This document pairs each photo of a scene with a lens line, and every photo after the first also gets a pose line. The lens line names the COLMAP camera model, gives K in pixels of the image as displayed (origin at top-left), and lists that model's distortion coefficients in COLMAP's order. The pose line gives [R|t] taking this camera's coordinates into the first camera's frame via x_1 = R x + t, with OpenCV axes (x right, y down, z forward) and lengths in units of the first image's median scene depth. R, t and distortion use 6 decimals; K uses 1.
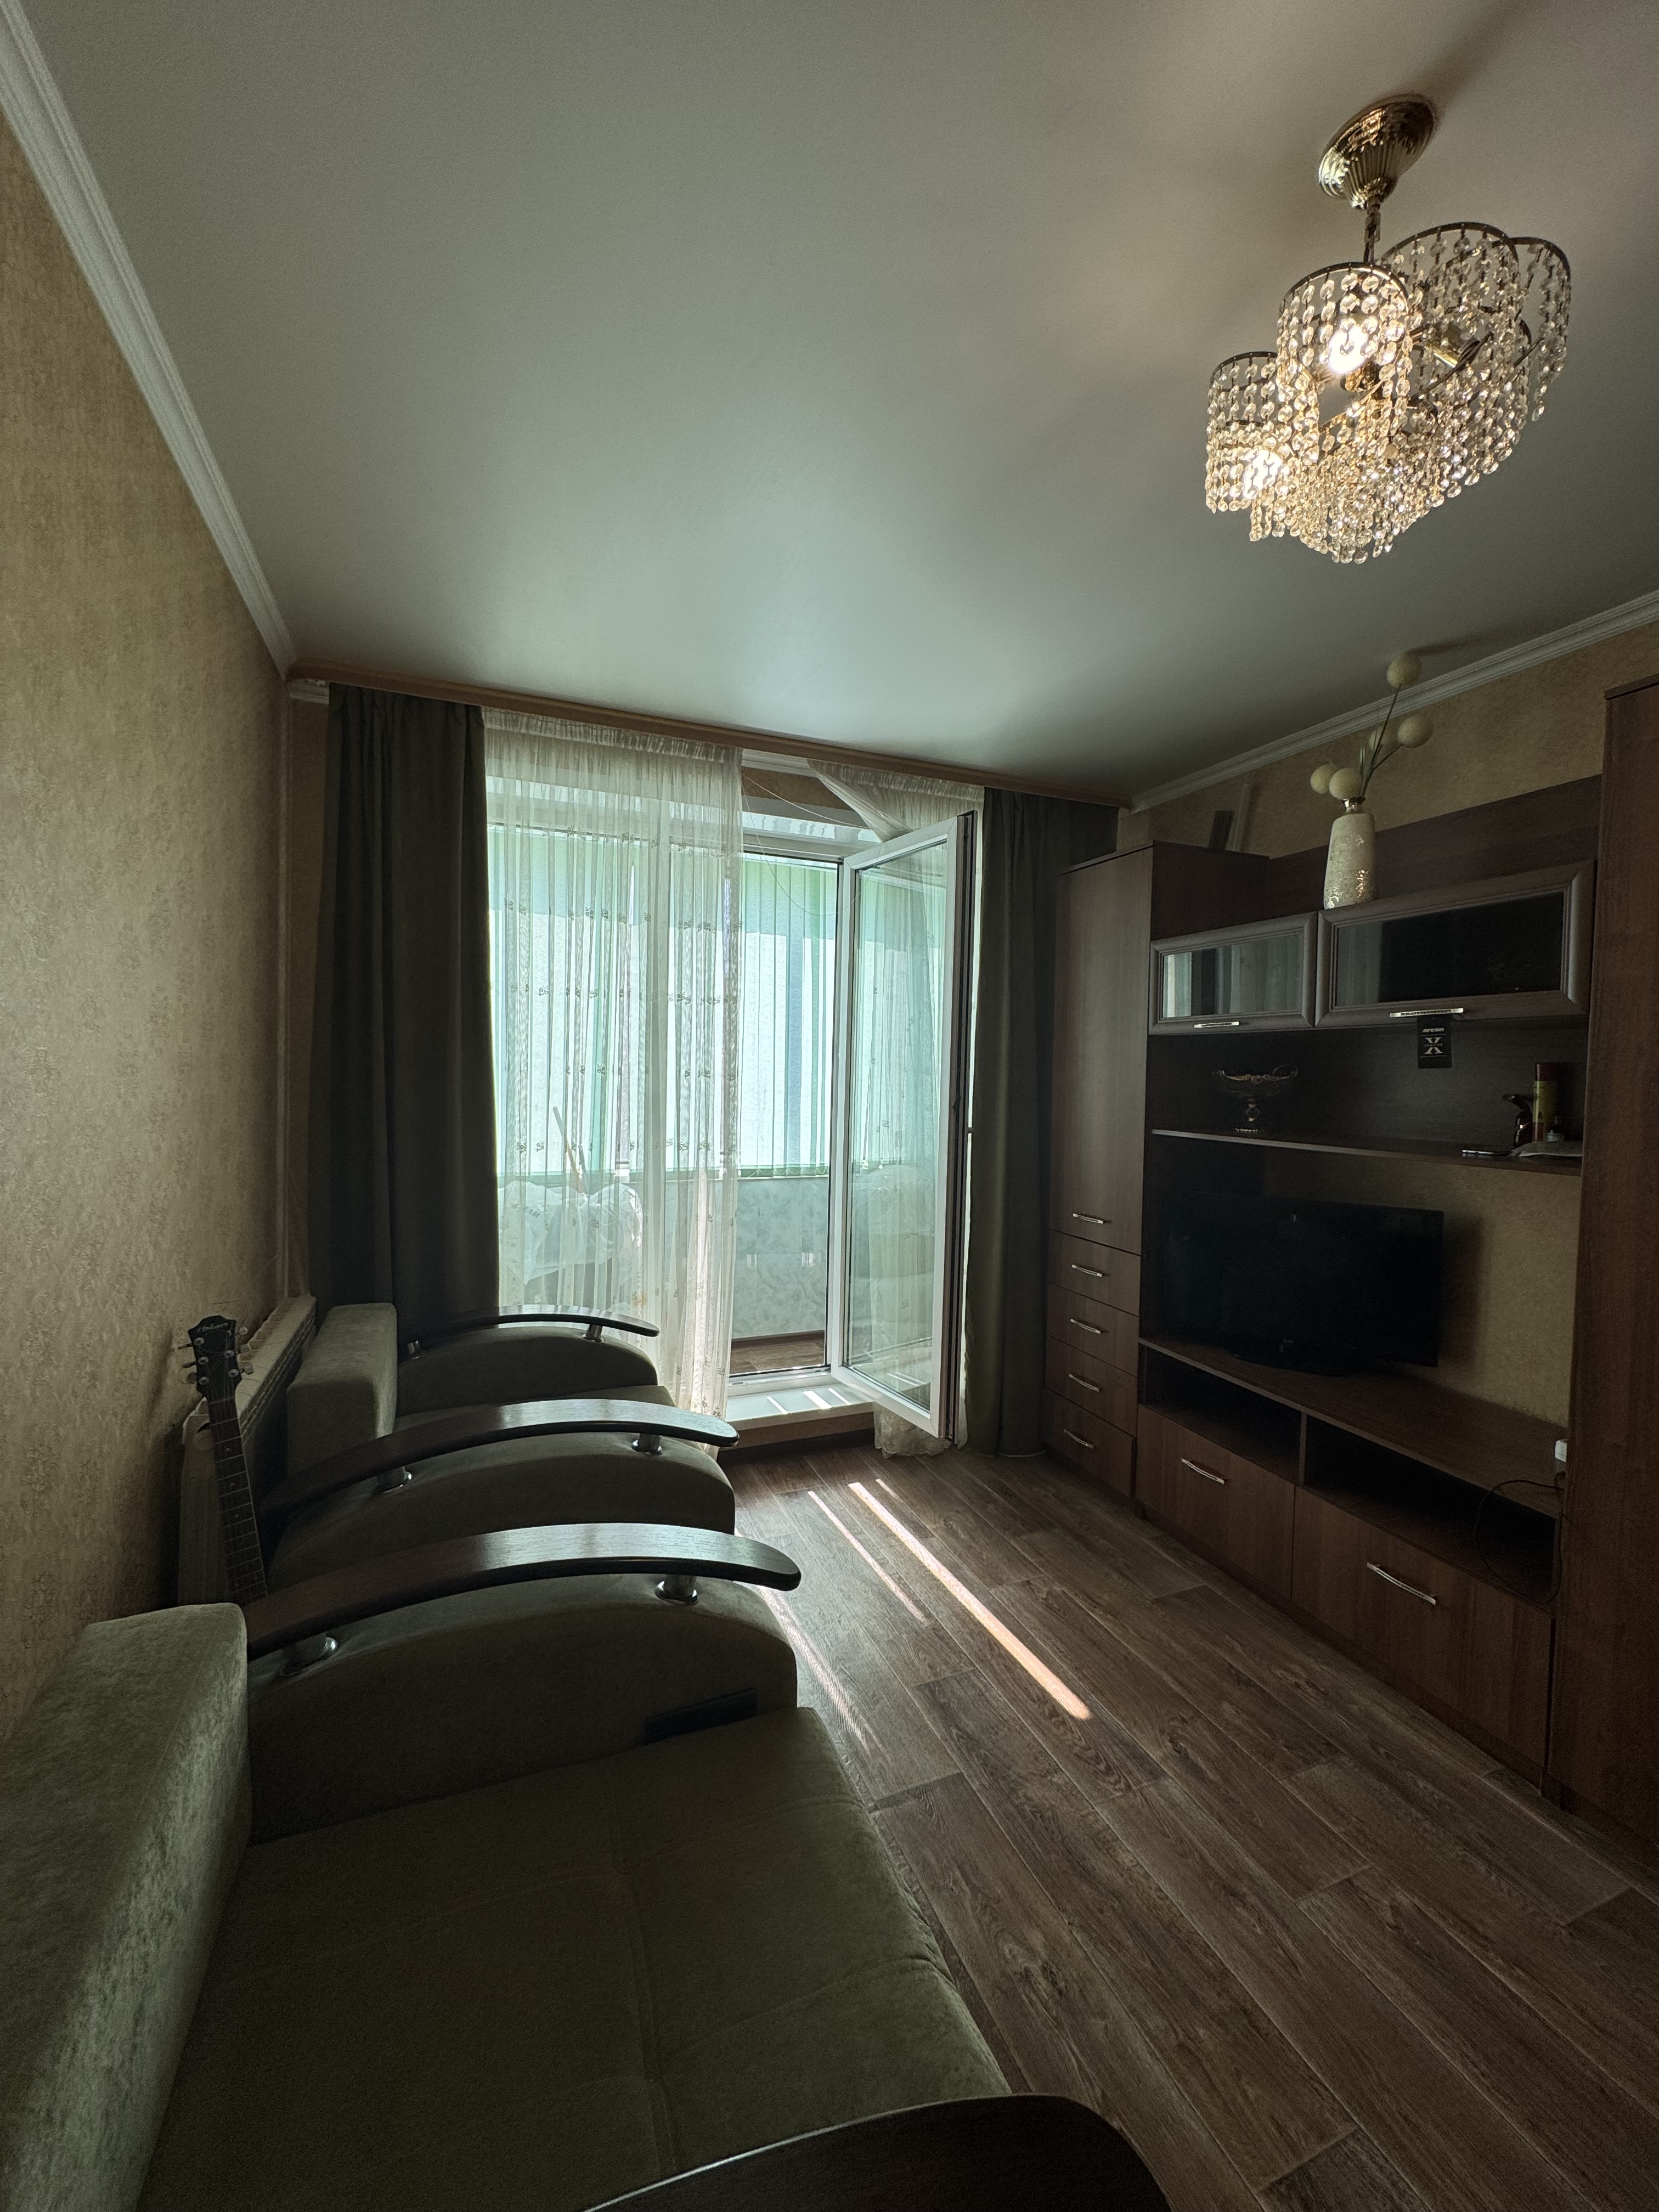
lens RADIAL K [[877.5, 0, 831.1], [0, 877.5, 1104.6], [0, 0, 1]] dist [-0.000420, 0.000281]
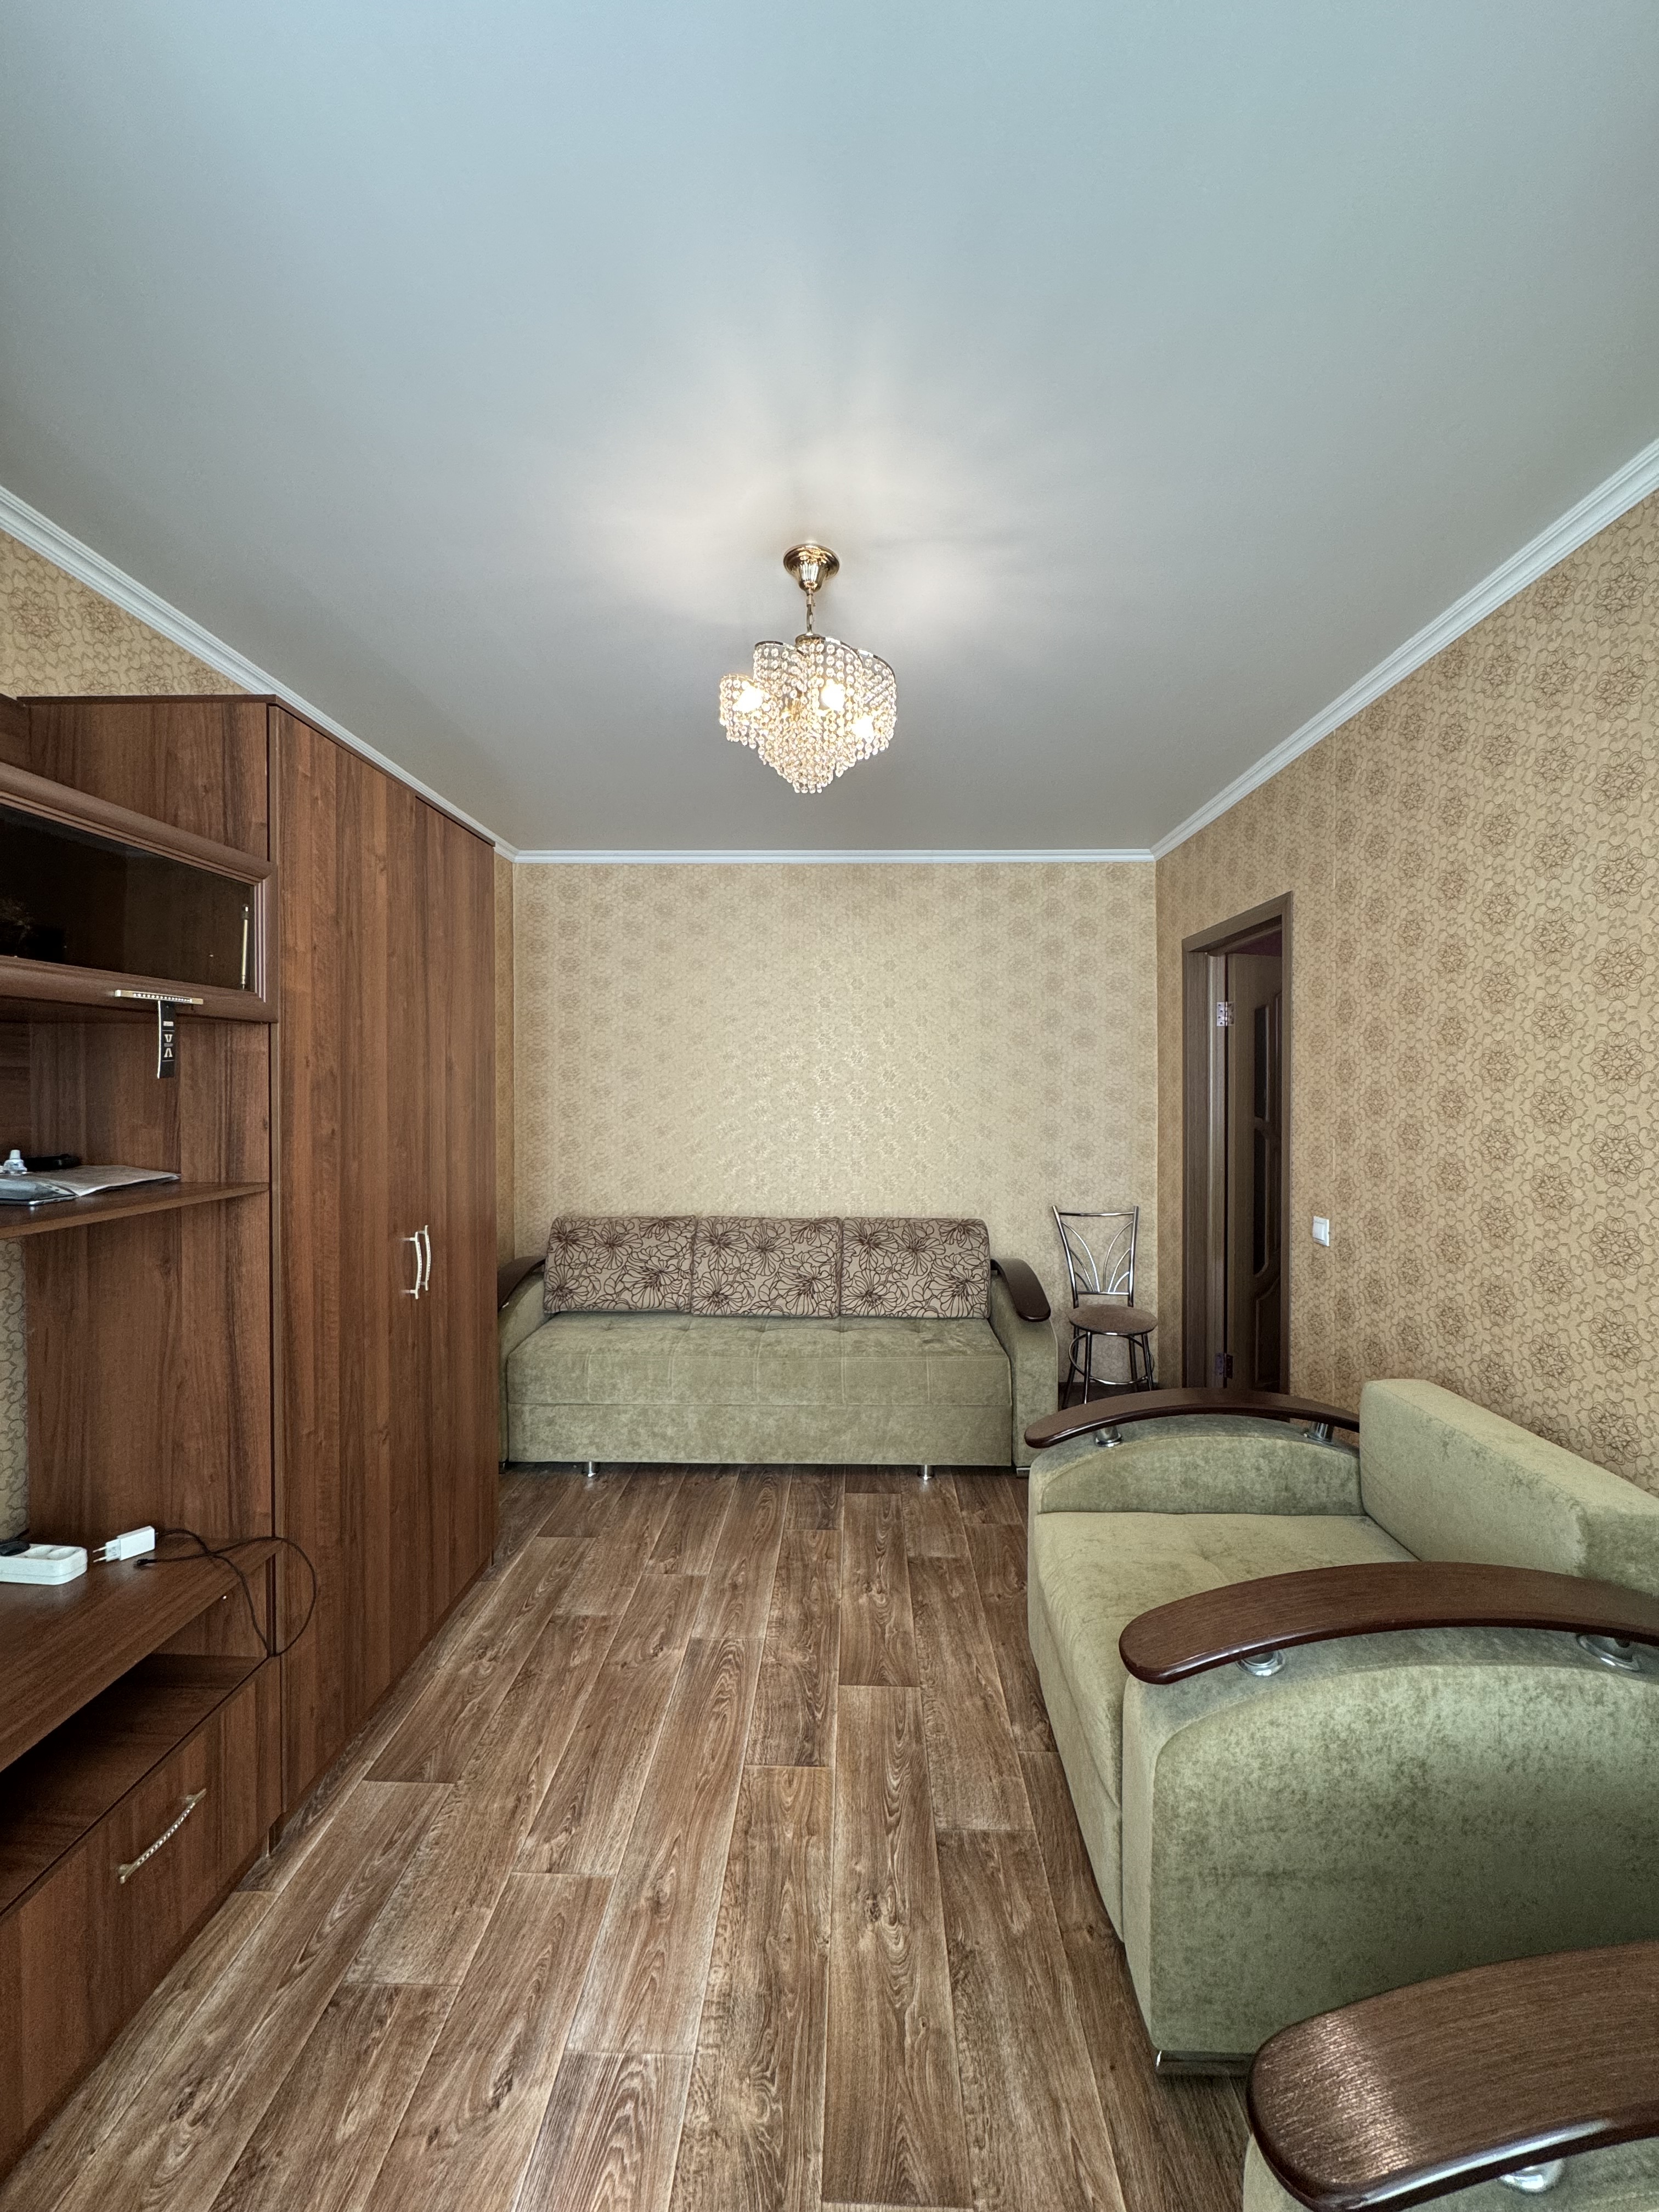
lens RADIAL K [[881.3, 0, 831.7], [0, 881.3, 1104.8], [0, 0, 1]] dist [-0.001790, 0.000147]
pose [[-0.914473, -0.031089, 0.403451, -0.070380], [-0.004822, 0.997811, 0.065958, -0.057153], [-0.404618, 0.058371, -0.912621, 1.189873]]
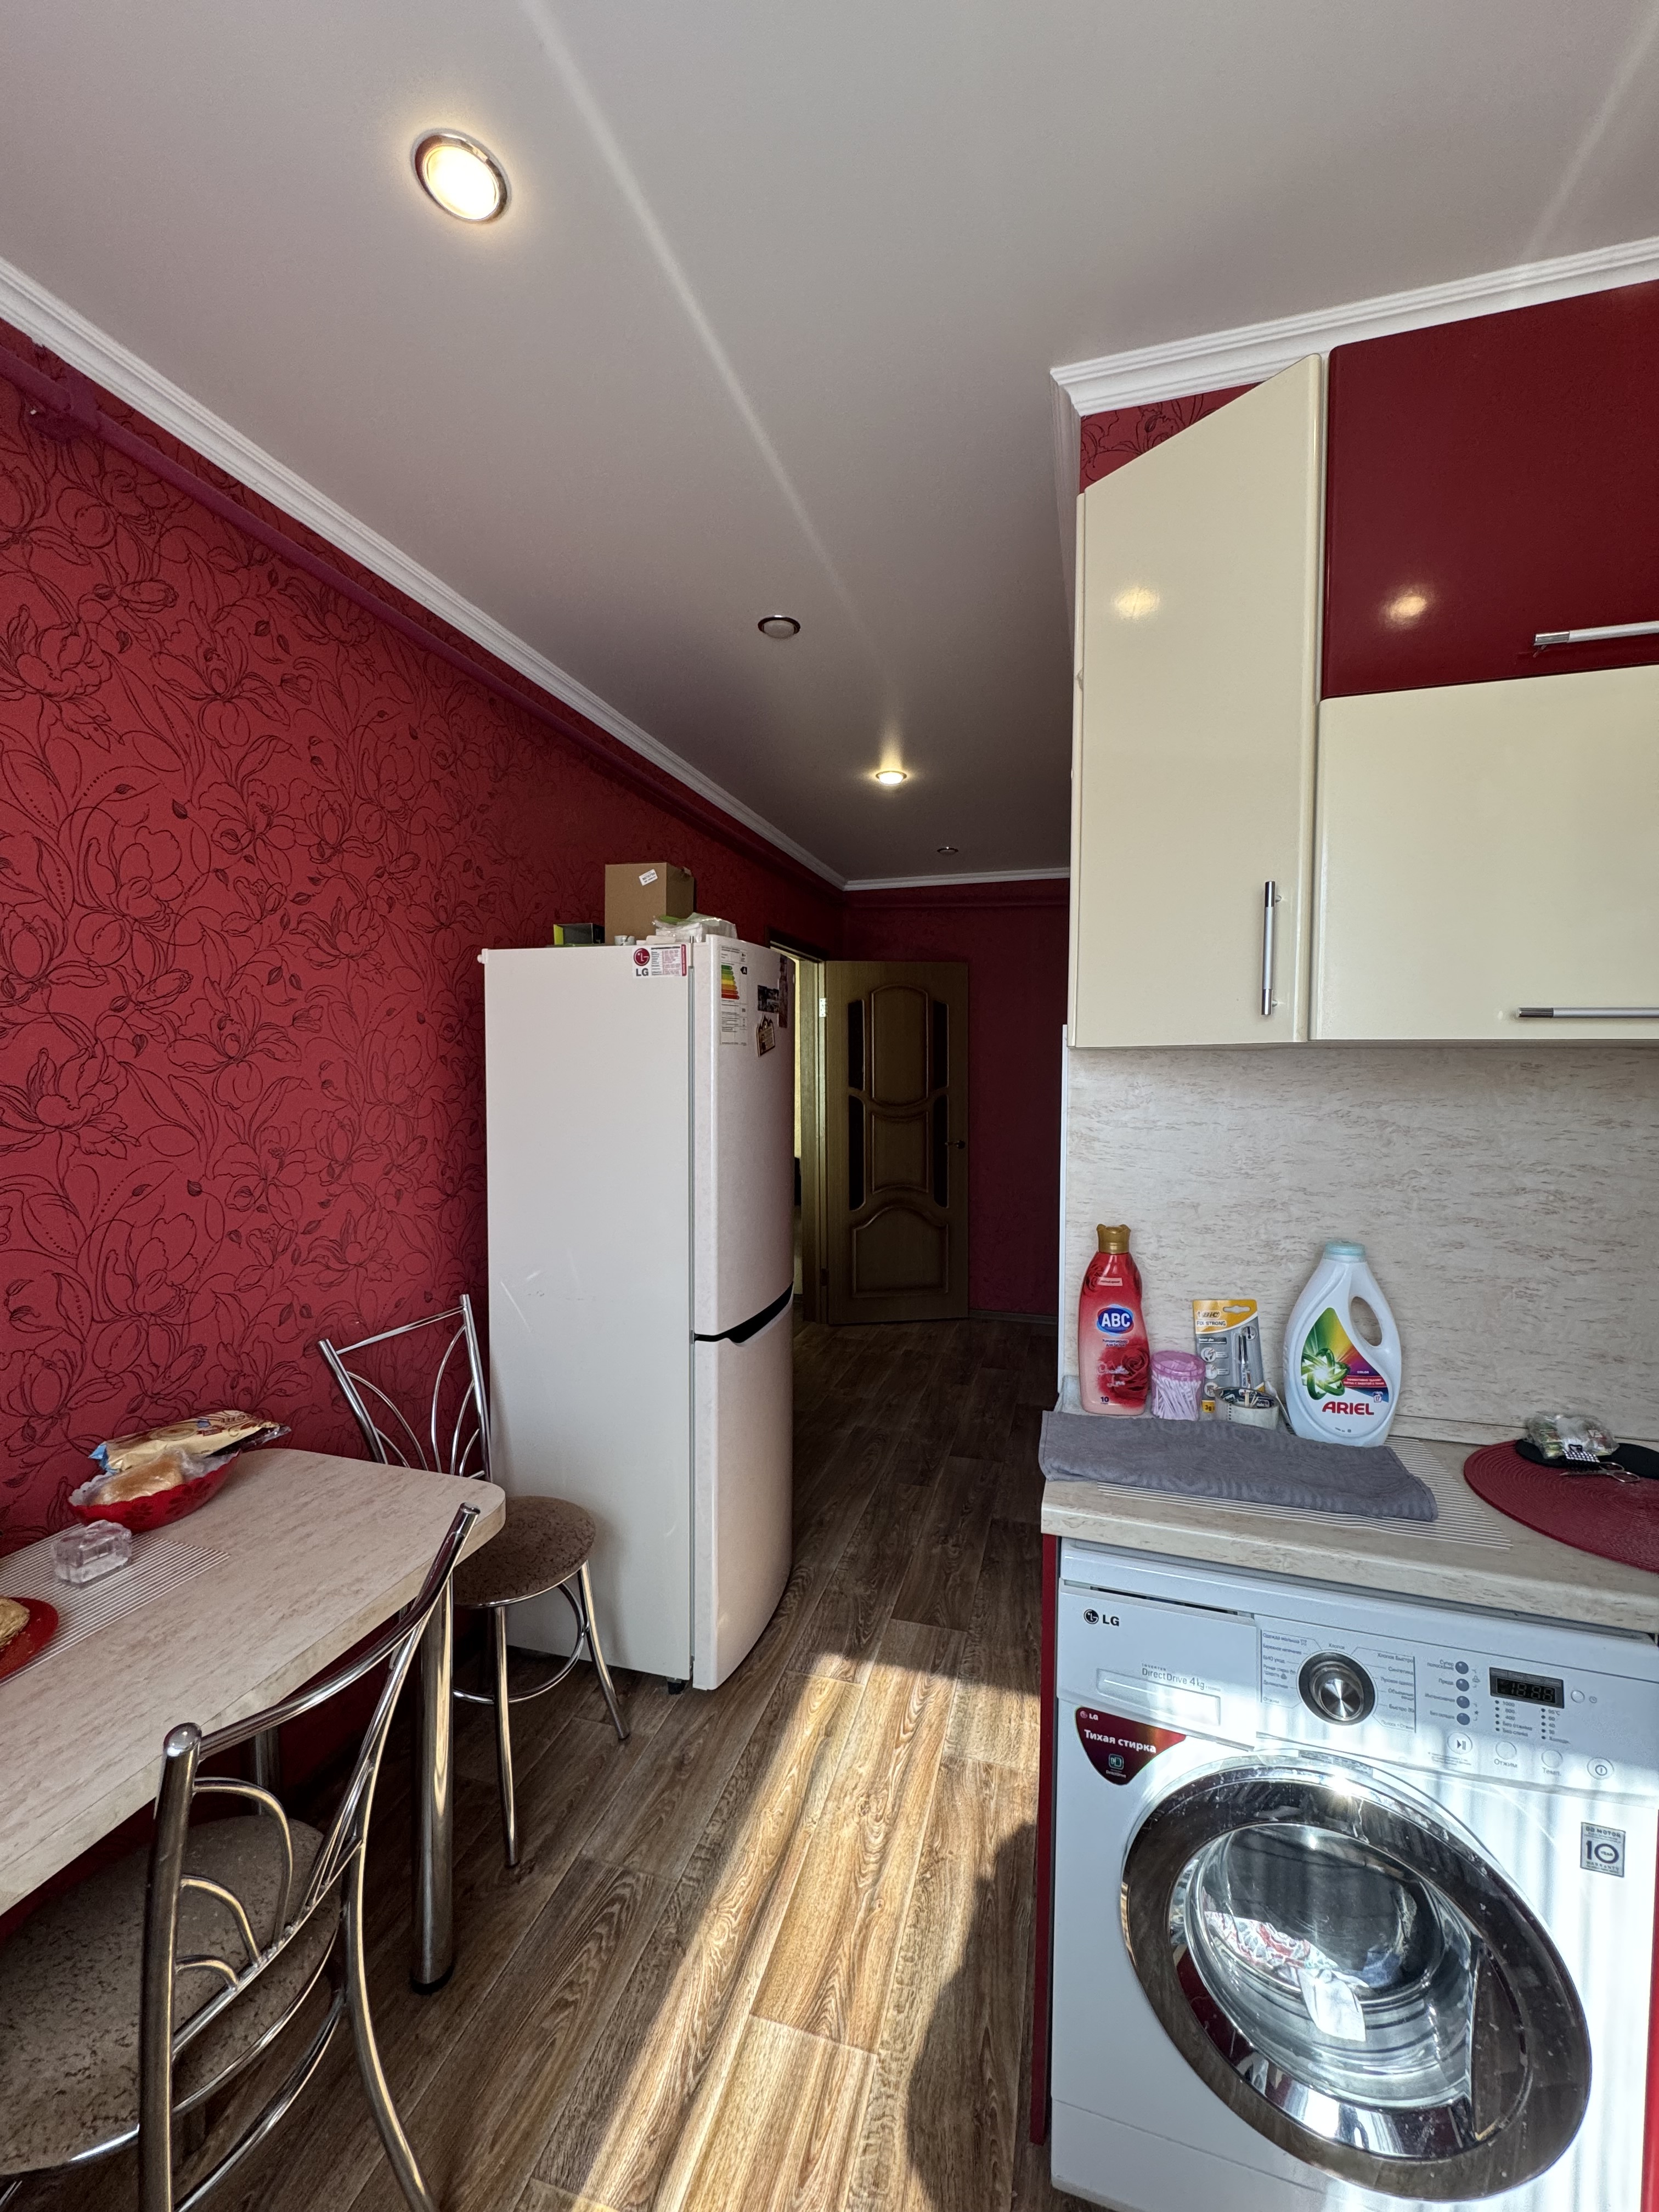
lens RADIAL K [[883.9, 0, 832.6], [0, 883.9, 1103.5], [0, 0, 1]] dist [-0.002114, 0.000157]
pose [[-0.785584, -0.044559, 0.617148, -0.252971], [0.009752, 0.996388, 0.084354, -0.043491], [-0.618678, 0.072285, -0.782312, 1.146956]]
